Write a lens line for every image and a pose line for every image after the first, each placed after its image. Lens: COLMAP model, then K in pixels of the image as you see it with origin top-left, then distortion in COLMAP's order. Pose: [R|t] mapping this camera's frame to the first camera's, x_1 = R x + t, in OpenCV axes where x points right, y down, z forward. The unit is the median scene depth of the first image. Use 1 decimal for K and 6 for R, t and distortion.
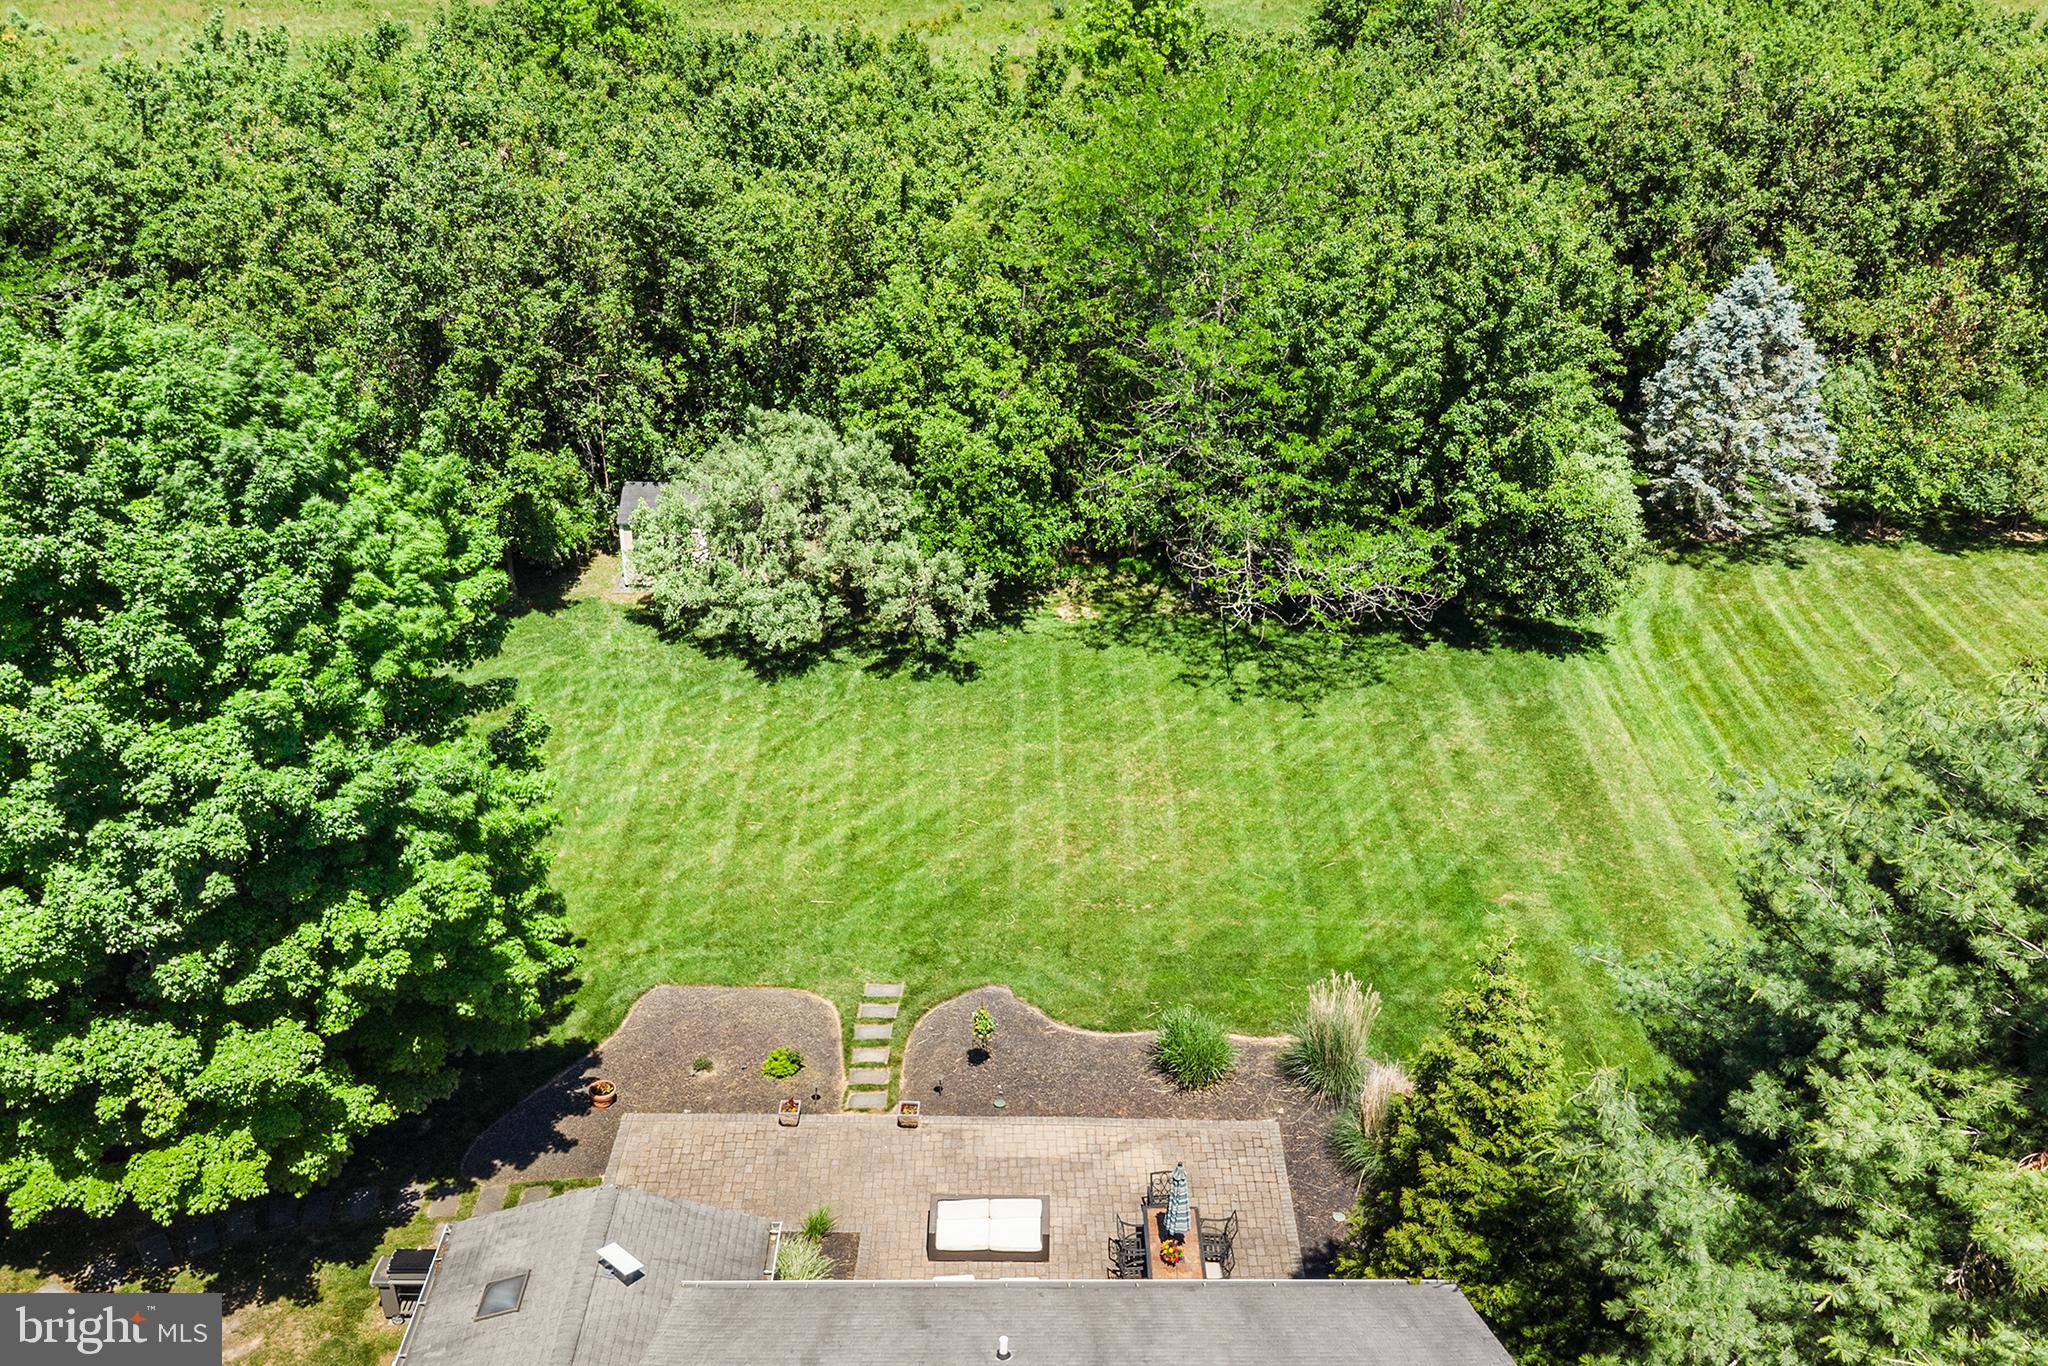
lens RADIAL K [[1822.0, 0, 1014.6], [0, 1822.0, 686.6], [0, 0, 1]] dist [0.054622, -0.018503]
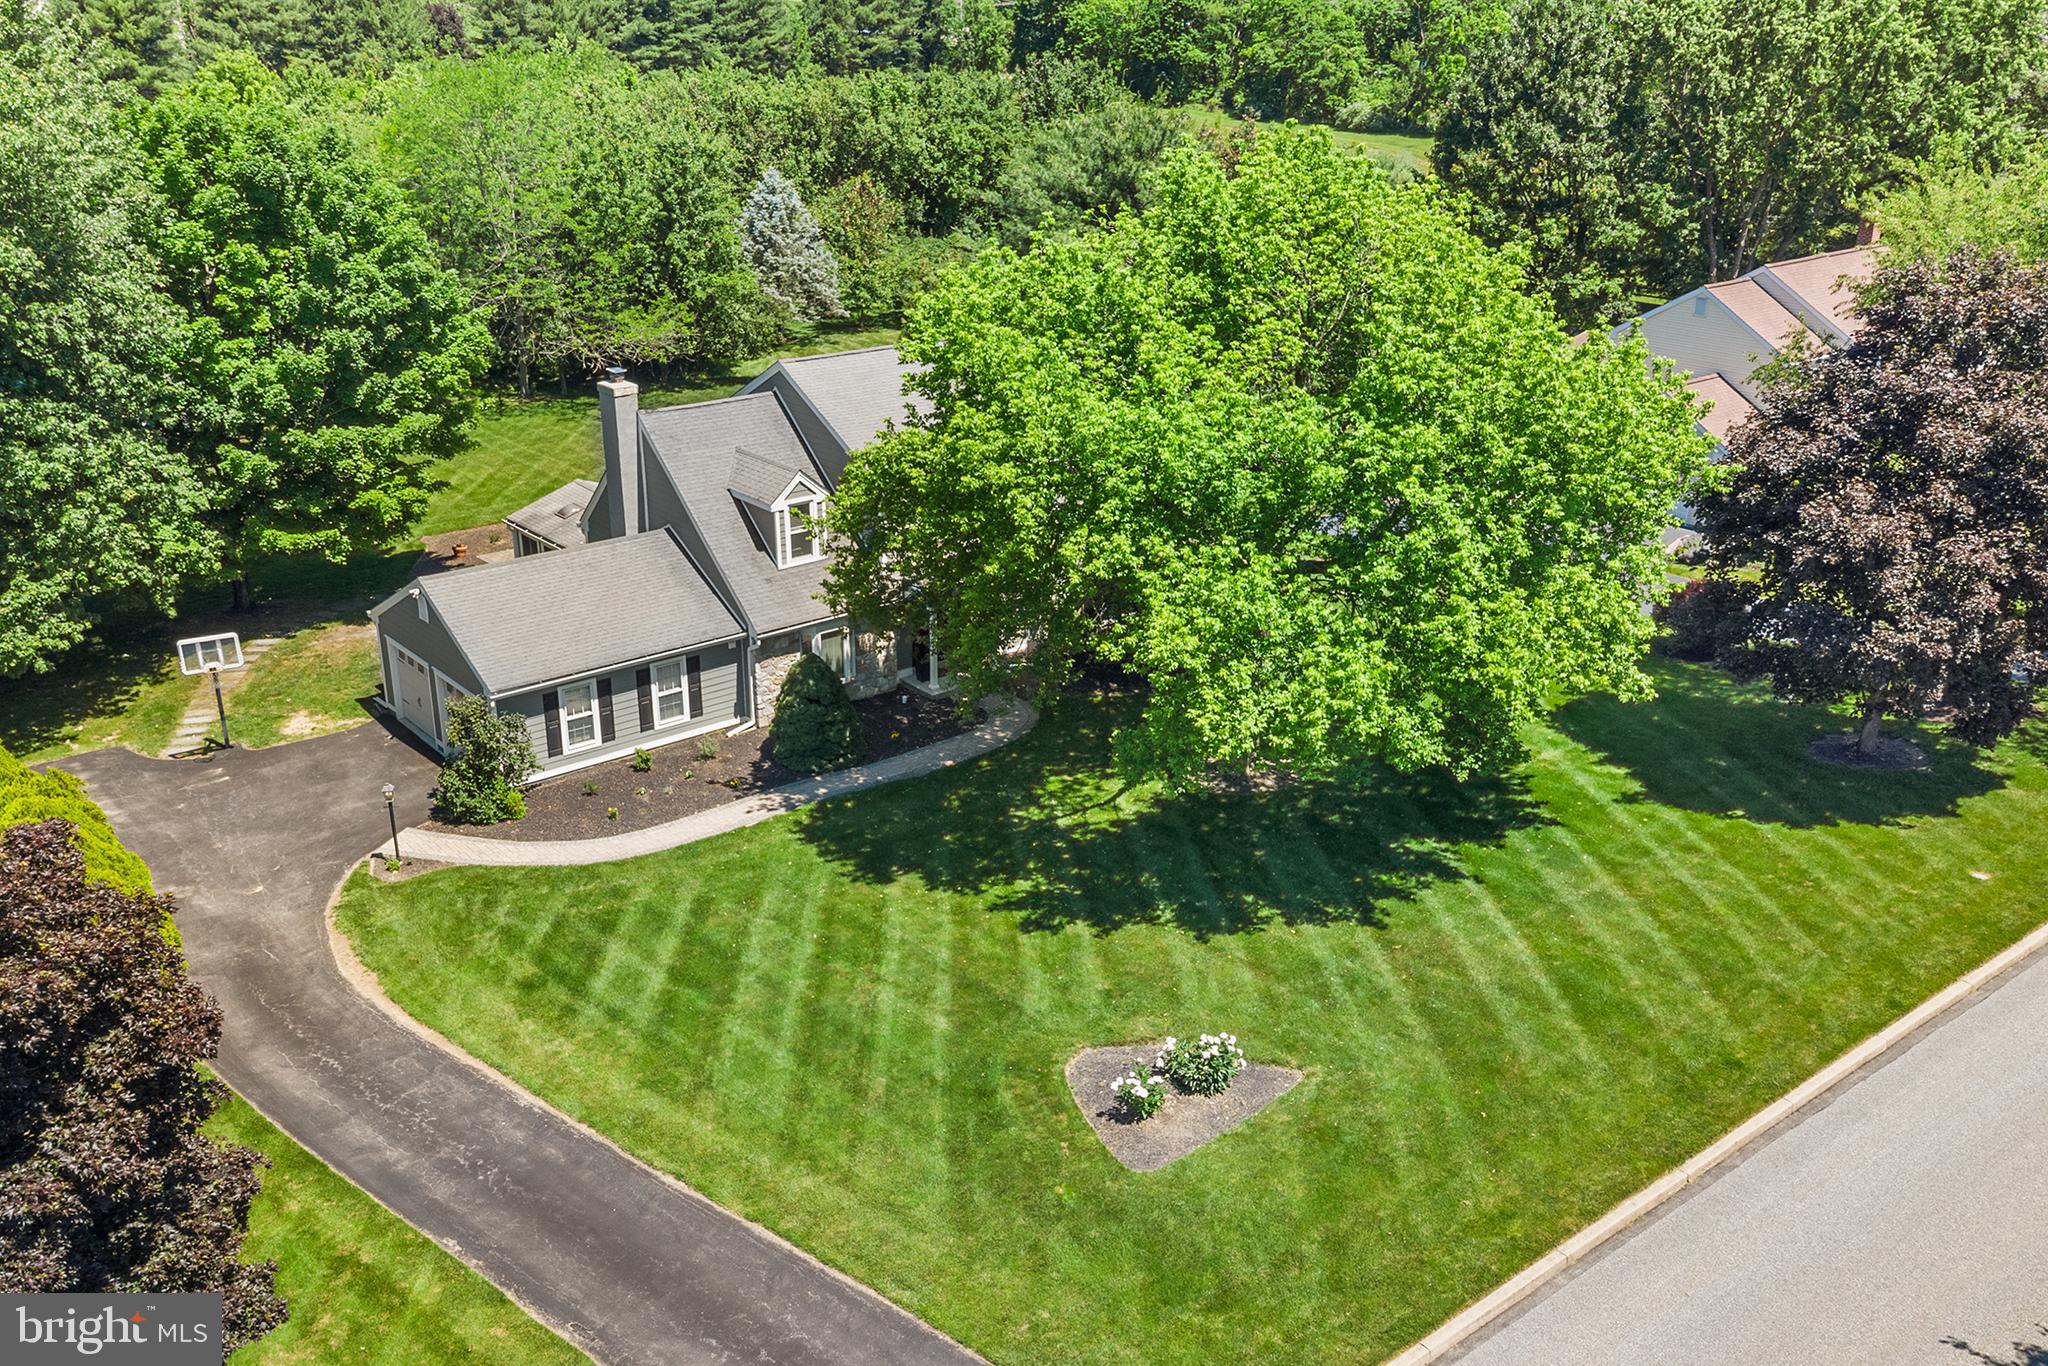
lens RADIAL K [[1822.0, 0, 1024.2], [0, 1822.0, 693.7], [0, 0, 1]] dist [0.054622, -0.018503]
pose [[0.778195, -0.241582, 0.579699, -0.529946], [0.303321, 0.952835, -0.010101, 0.330438], [-0.549918, 0.183695, 0.814768, -0.451662]]
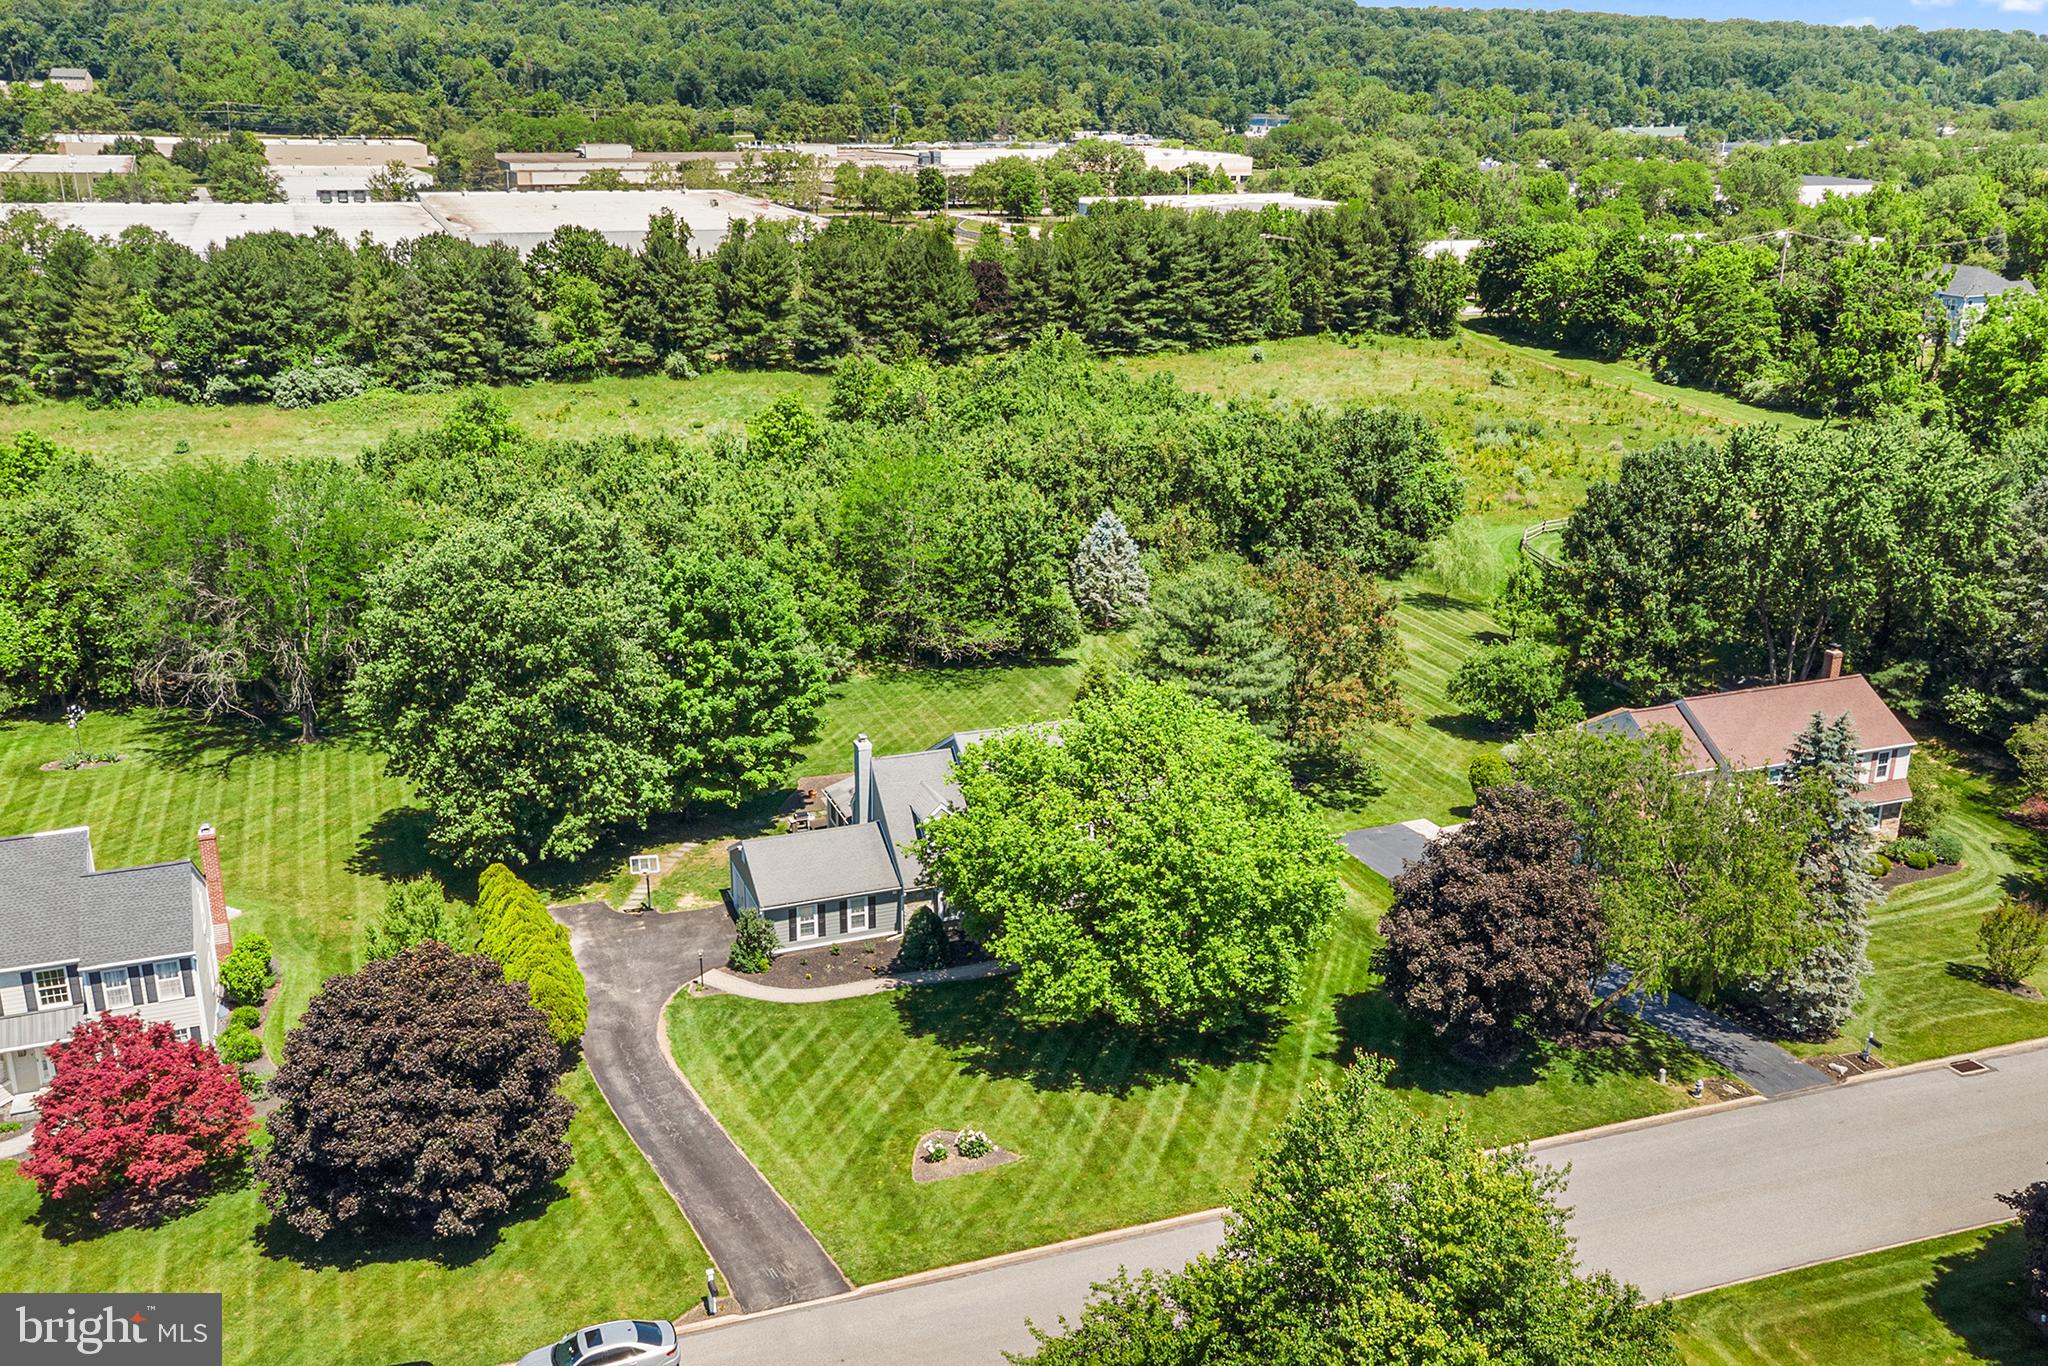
lens RADIAL K [[1822.0, 0, 1028.7], [0, 1822.0, 673.8], [0, 0, 1]] dist [0.054622, -0.018503]
pose [[0.936317, -0.110189, 0.333420, -0.537050], [0.166559, 0.975247, -0.145433, 0.323574], [-0.309142, 0.191705, 0.931494, -1.213056]]
